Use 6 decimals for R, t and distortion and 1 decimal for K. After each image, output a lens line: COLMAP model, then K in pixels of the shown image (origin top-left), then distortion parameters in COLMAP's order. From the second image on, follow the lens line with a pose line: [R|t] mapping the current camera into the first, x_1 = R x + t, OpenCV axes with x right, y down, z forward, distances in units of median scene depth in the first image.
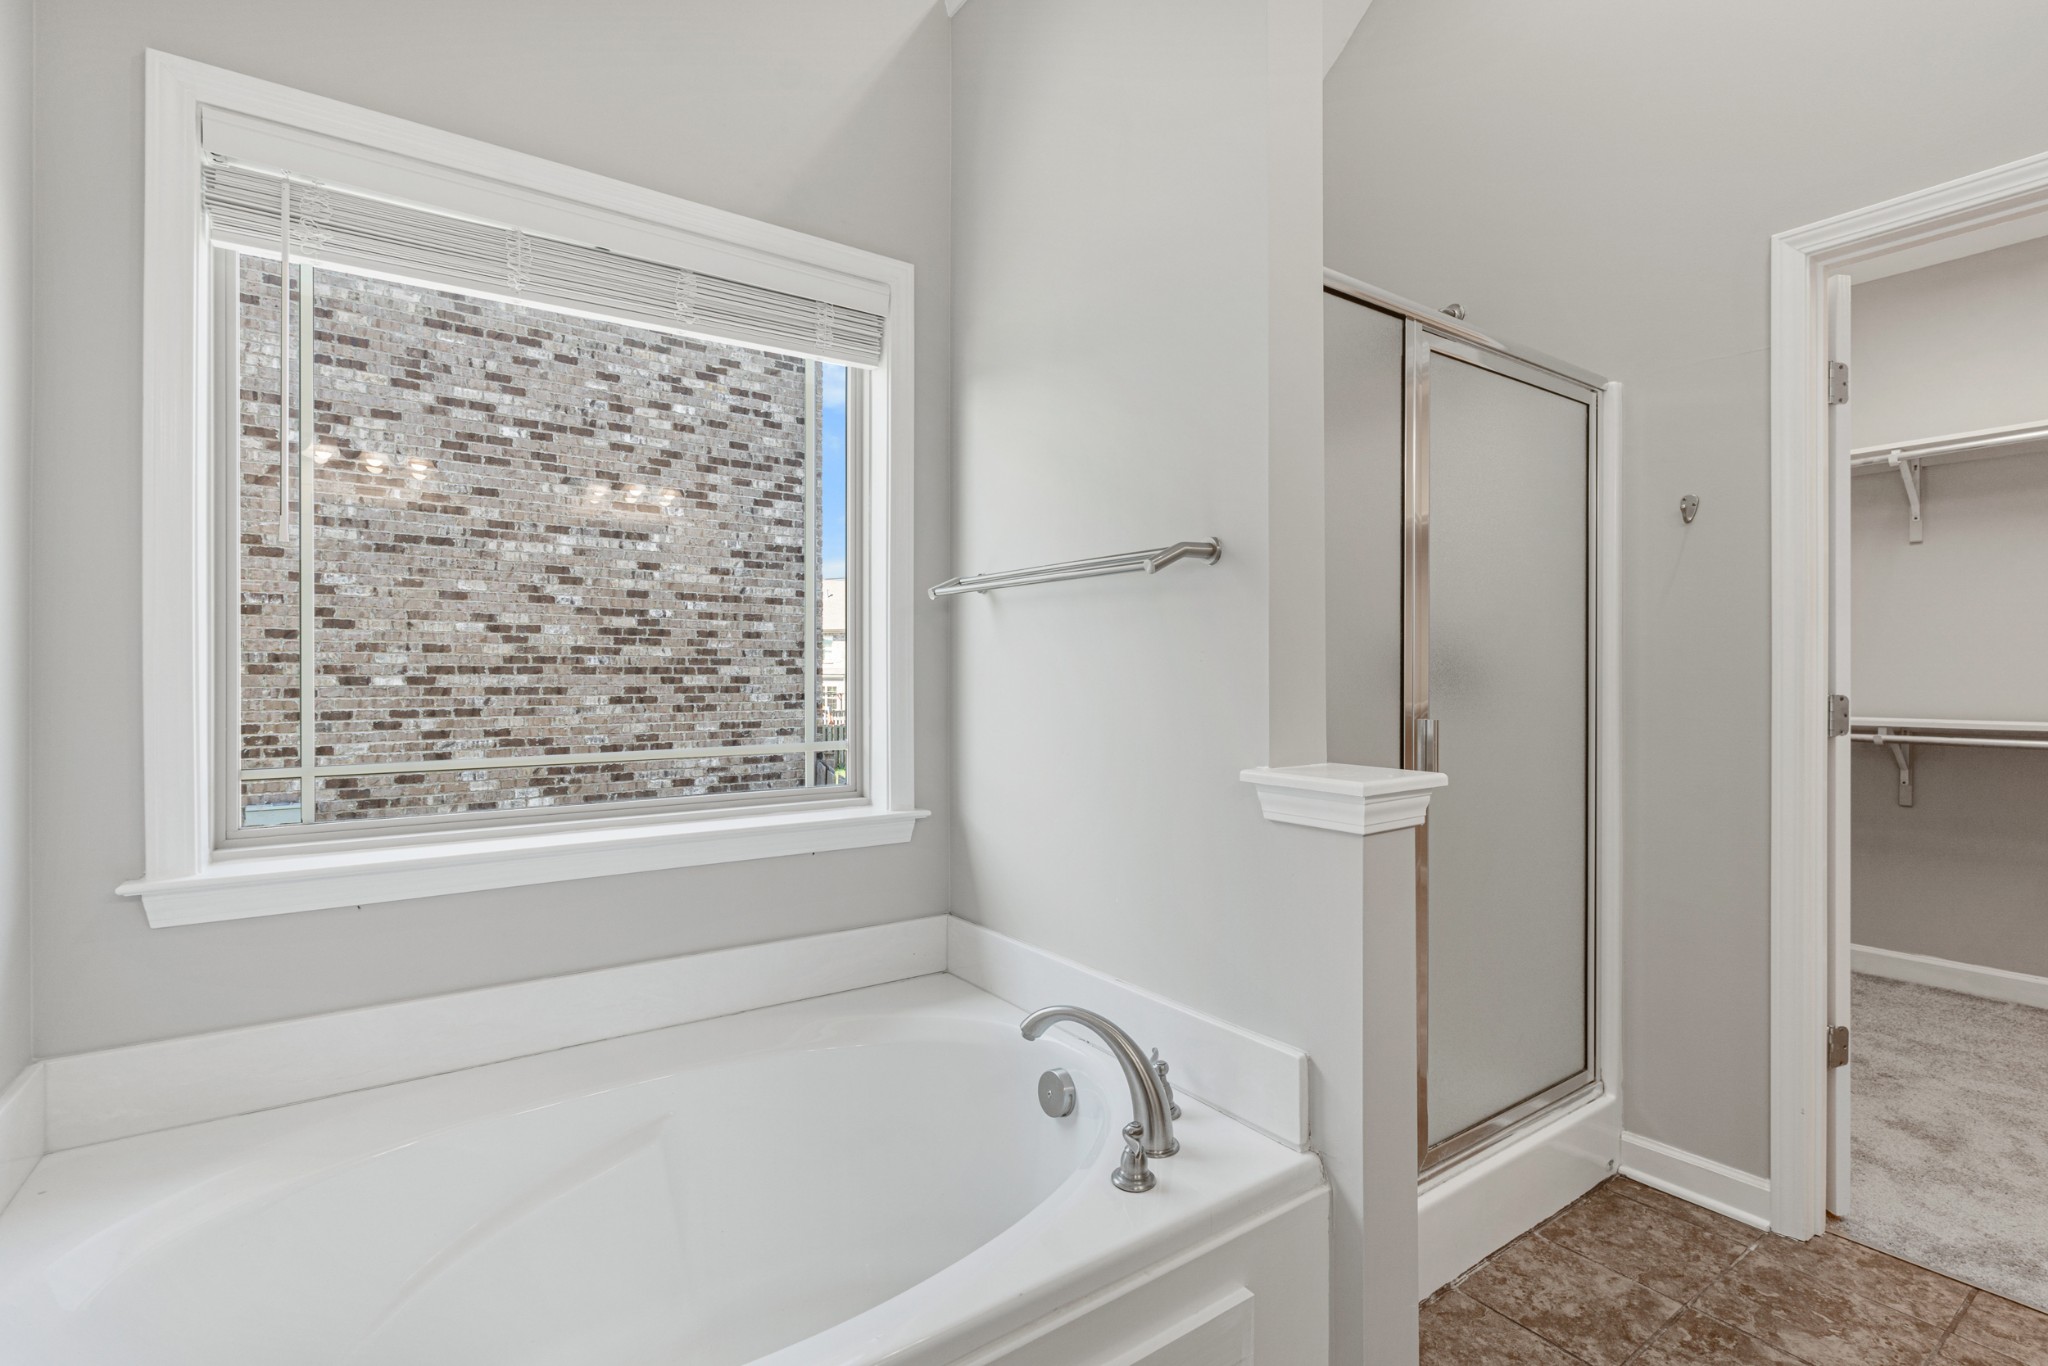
lens RADIAL K [[941.8, 0, 1037.1], [0, 941.8, 672.4], [0, 0, 1]] dist [-0.011009, 0.001460]
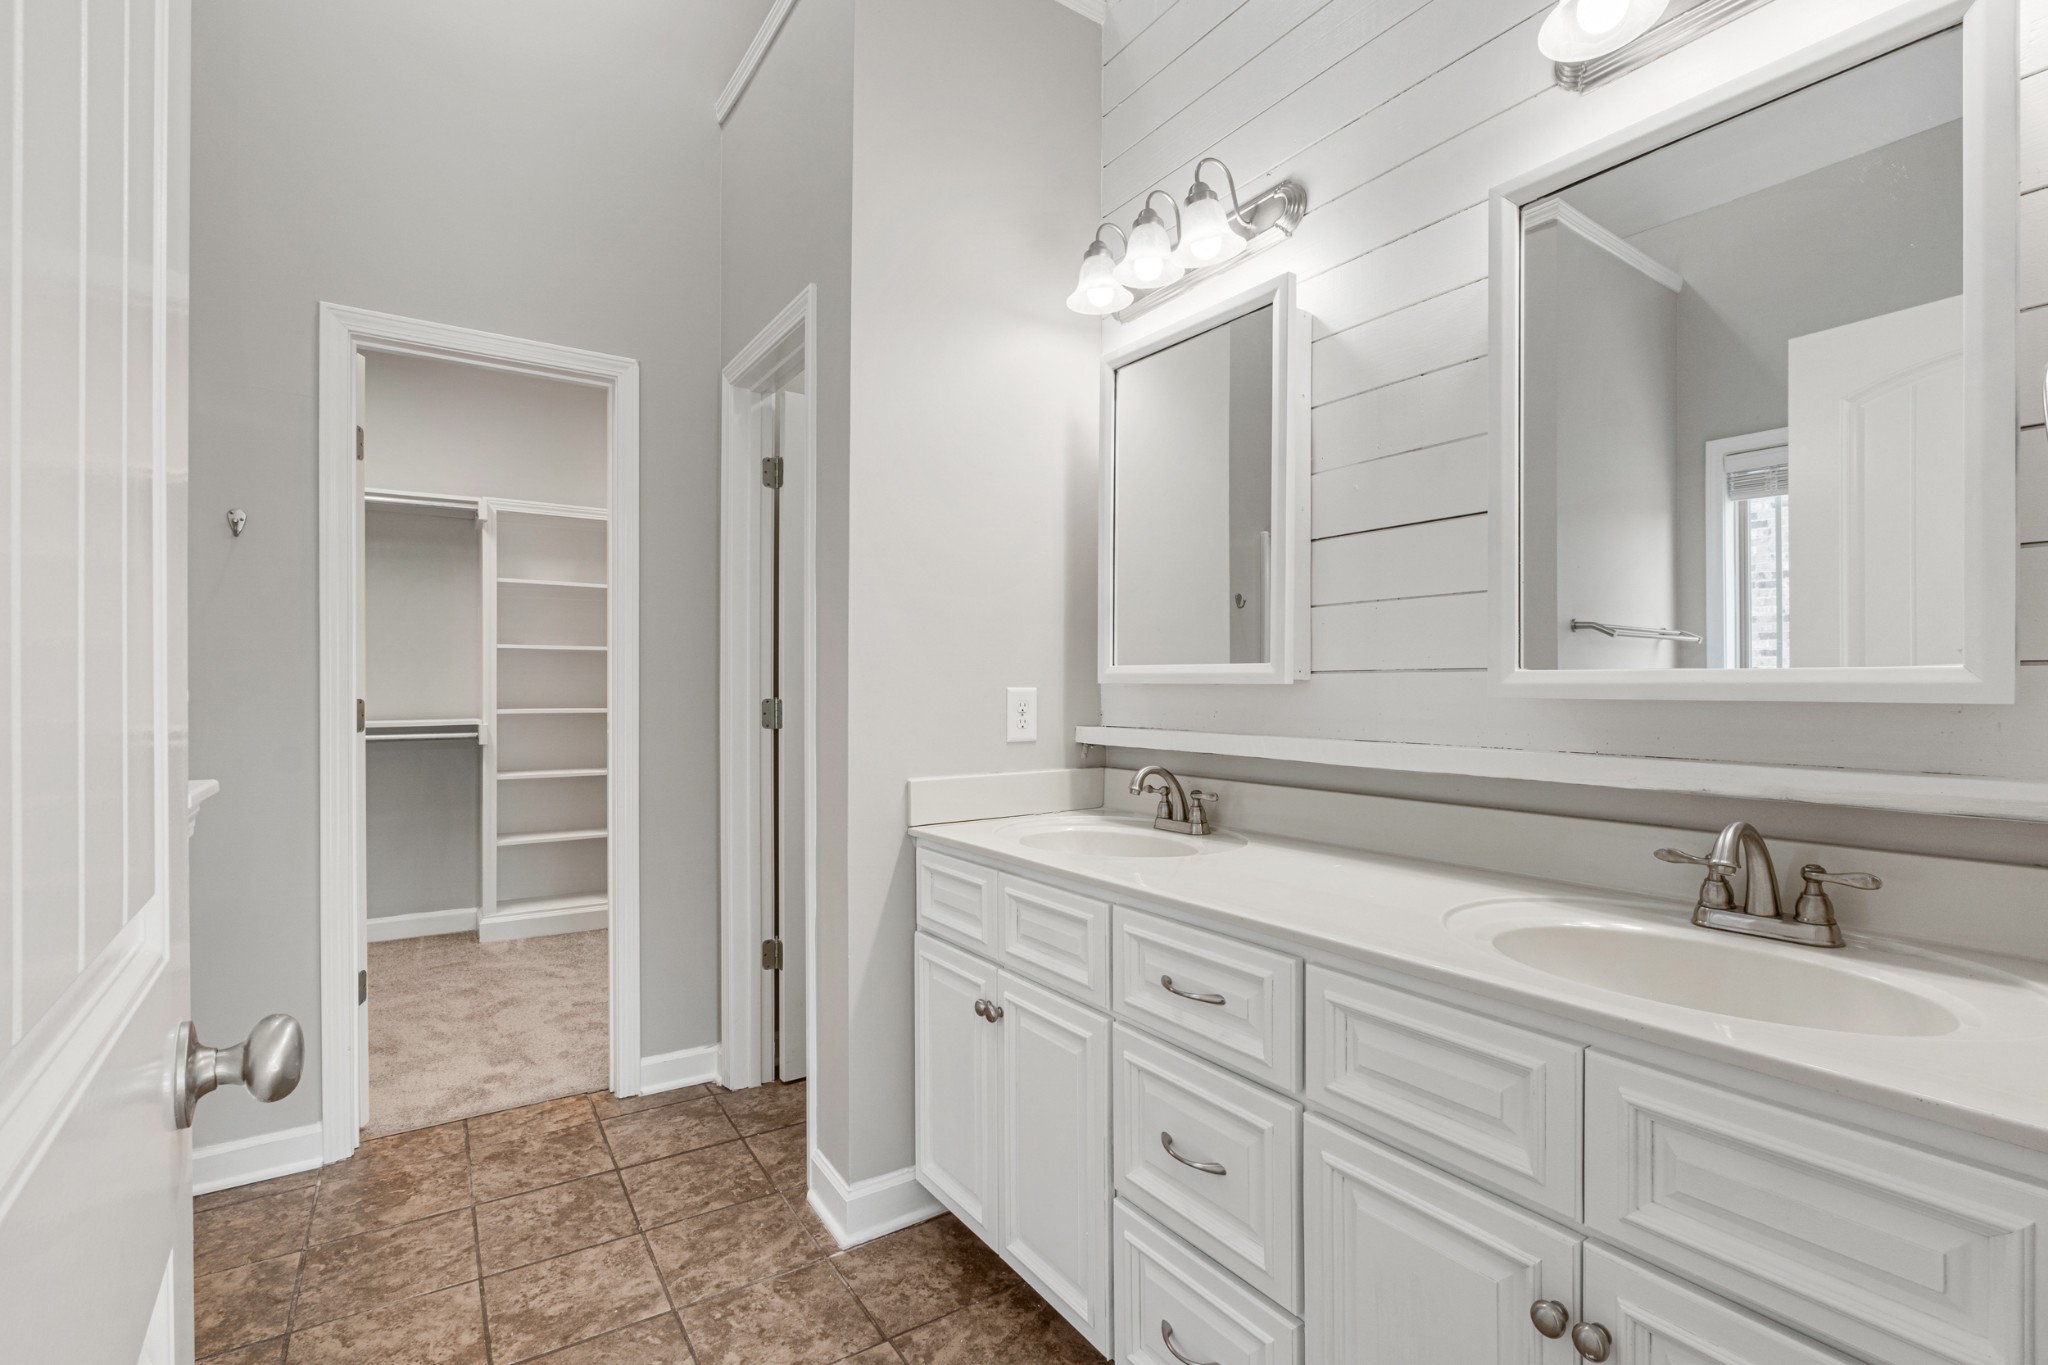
lens RADIAL K [[941.8, 0, 1037.7], [0, 941.8, 687.7], [0, 0, 1]] dist [-0.011009, 0.001460]
pose [[0.028794, -0.002429, 0.999582, -0.397157], [-0.004097, 0.999988, 0.002548, -0.004025], [-0.999577, -0.004168, 0.028784, 0.087470]]
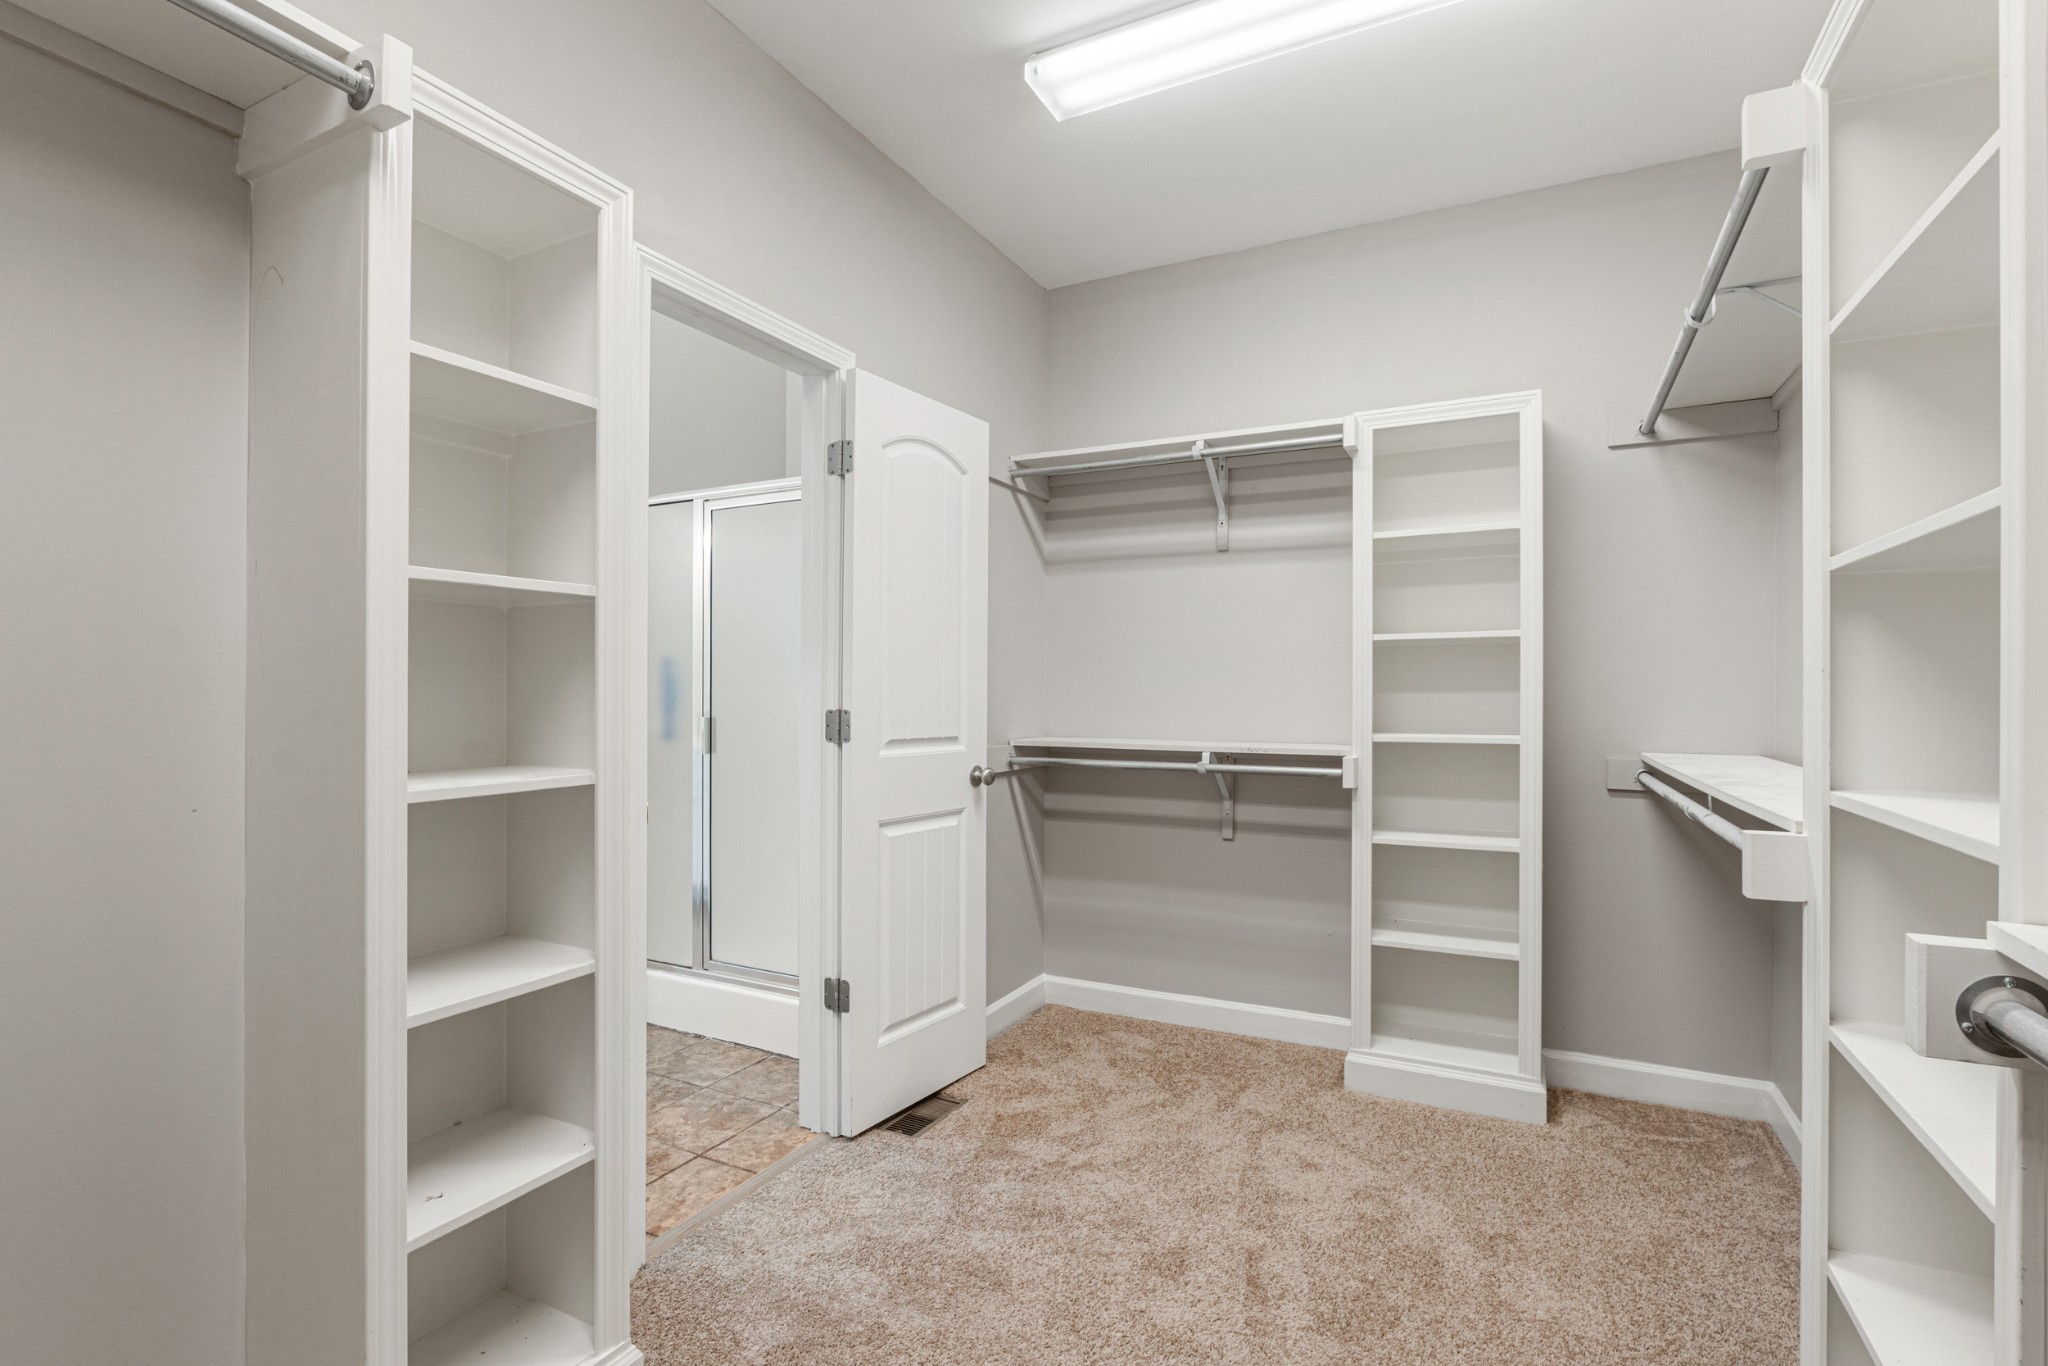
lens RADIAL K [[941.8, 0, 1028.5], [0, 941.8, 689.1], [0, 0, 1]] dist [-0.011009, 0.001460]
pose [[0.453986, -0.005693, -0.890991, 2.347925], [0.001739, 0.999983, -0.005504, 0.013822], [0.891007, 0.000949, 0.453988, 0.760049]]
